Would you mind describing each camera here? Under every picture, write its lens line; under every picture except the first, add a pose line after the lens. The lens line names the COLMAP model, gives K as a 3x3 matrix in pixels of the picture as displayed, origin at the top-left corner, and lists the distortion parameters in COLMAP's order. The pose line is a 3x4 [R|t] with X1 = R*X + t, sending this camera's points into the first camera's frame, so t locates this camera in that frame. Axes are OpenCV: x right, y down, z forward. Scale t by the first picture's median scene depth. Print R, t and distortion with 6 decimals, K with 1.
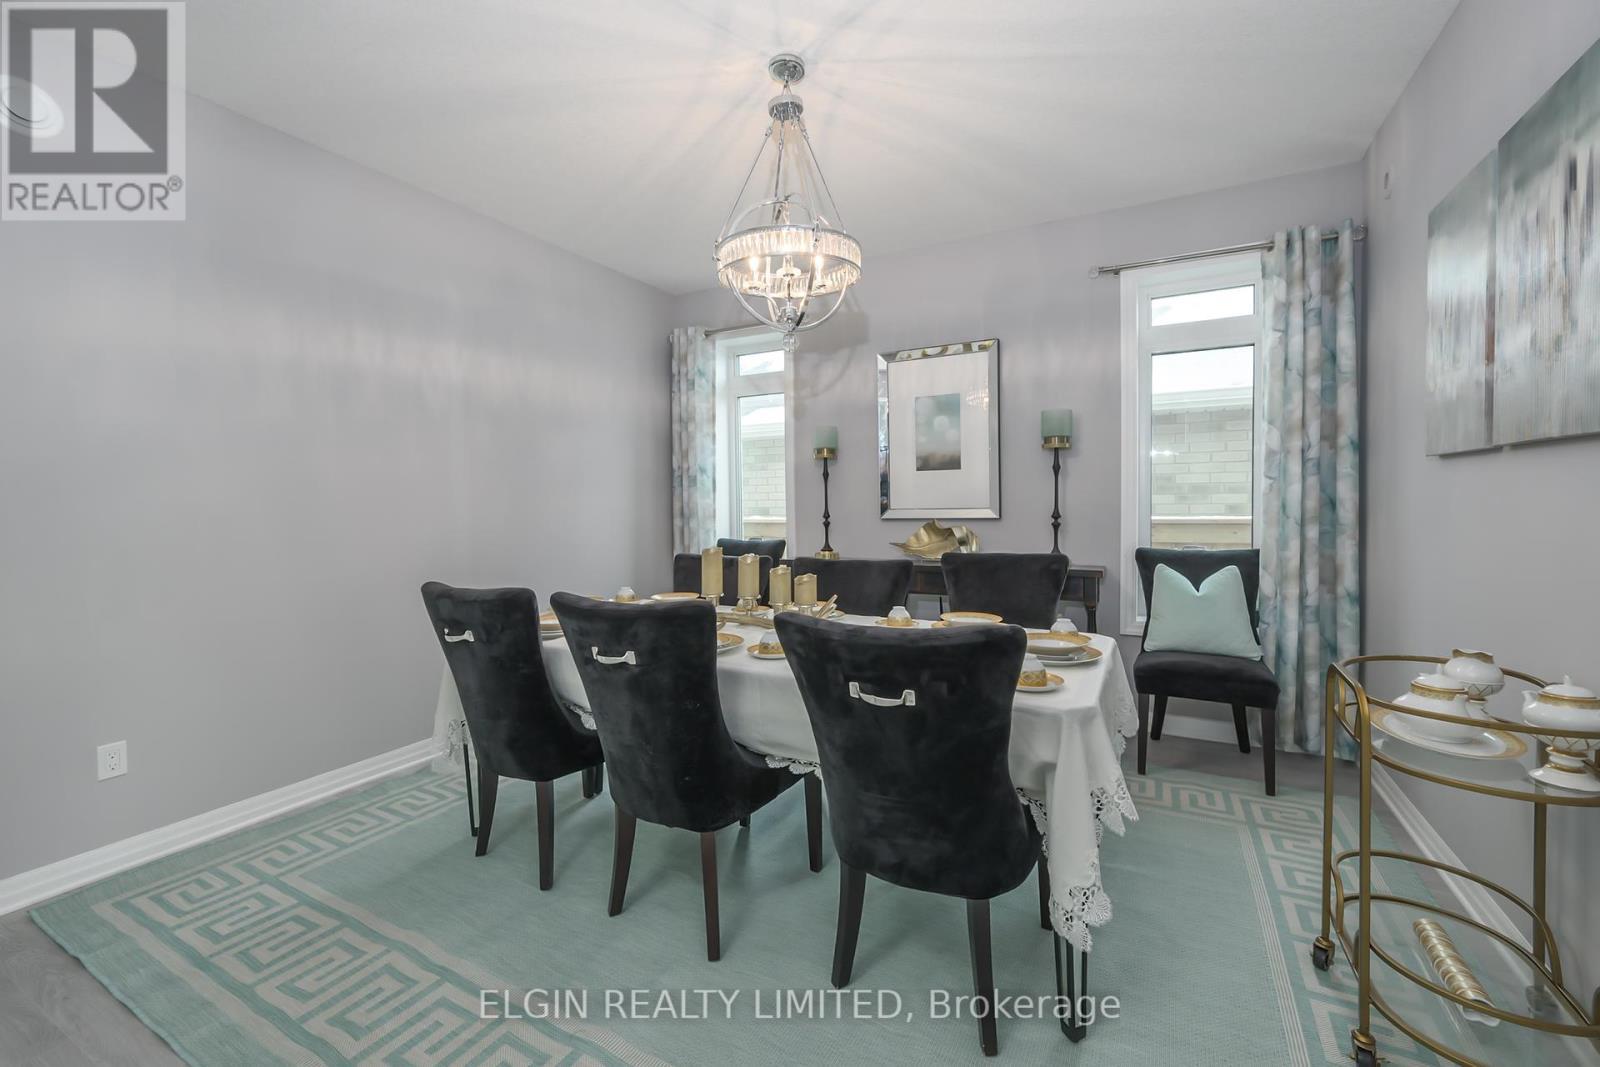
lens RADIAL K [[636.7, 0, 799.3], [0, 636.7, 527.1], [0, 0, 1]] dist [-0.000718, 0.000136]
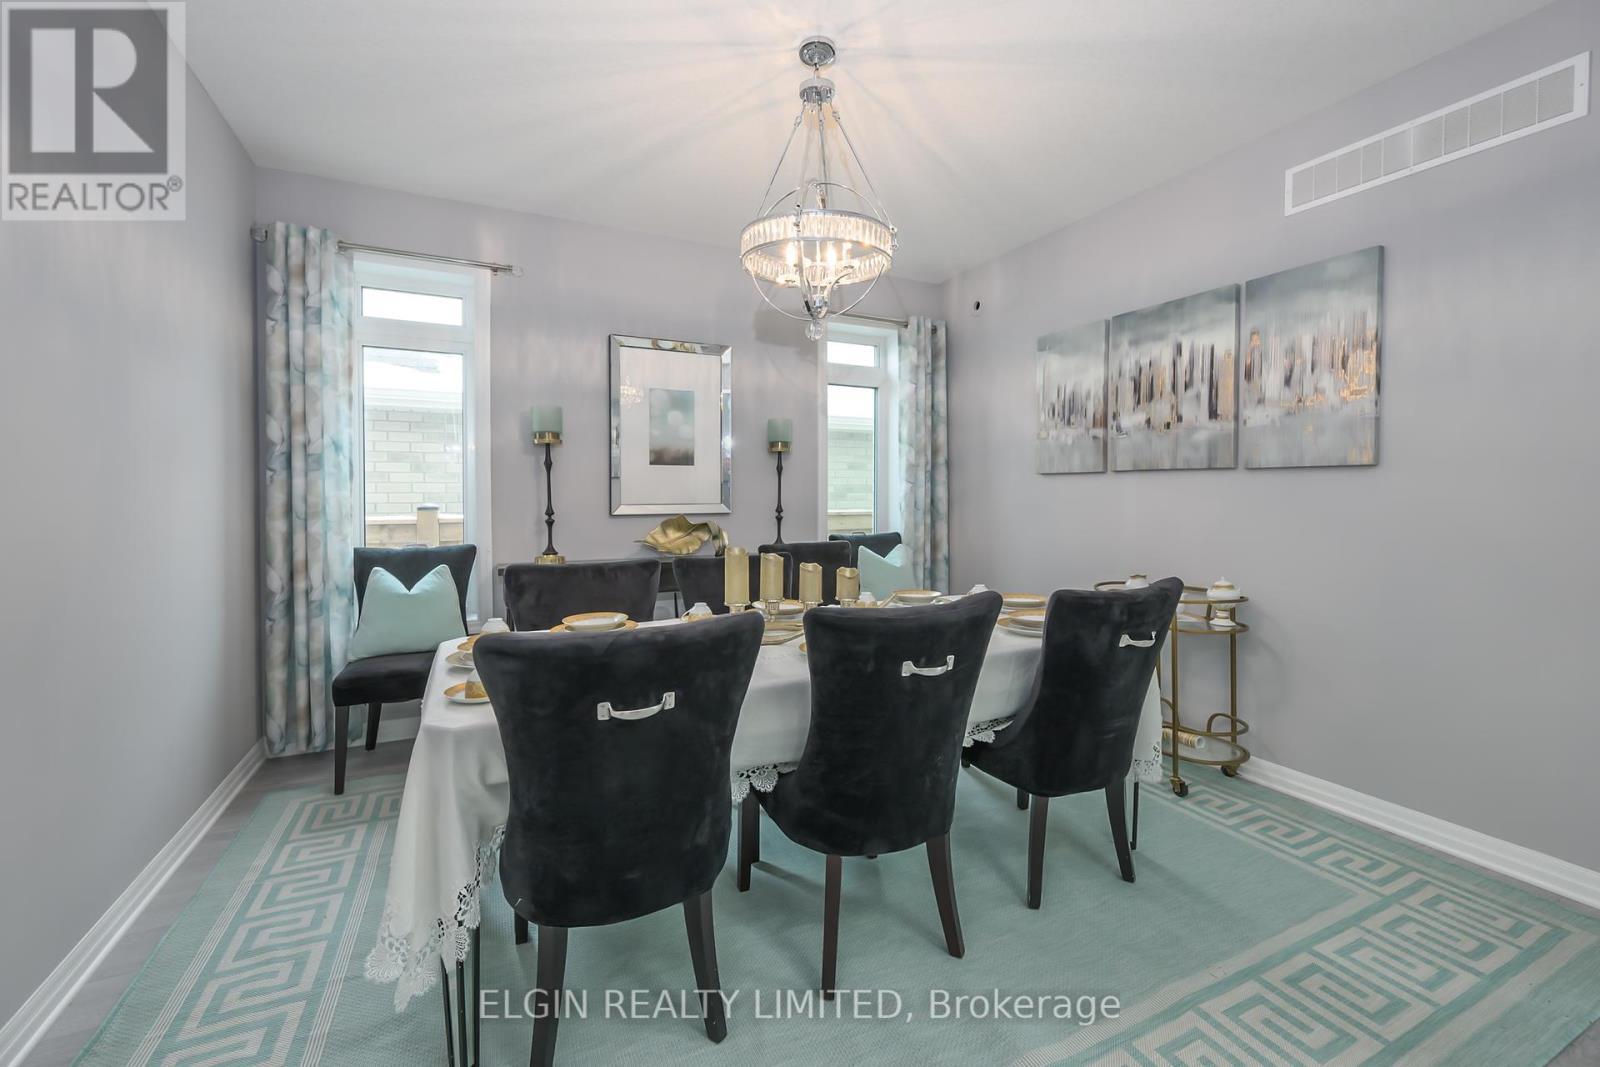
lens RADIAL K [[639.6, 0, 799.7], [0, 639.6, 512.2], [0, 0, 1]] dist [0.001501, -0.000324]
pose [[0.610898, -0.008704, 0.791661, -0.454269], [0.025245, 0.999645, -0.008490, -0.003008], [-0.791307, 0.025172, 0.610901, 0.241062]]
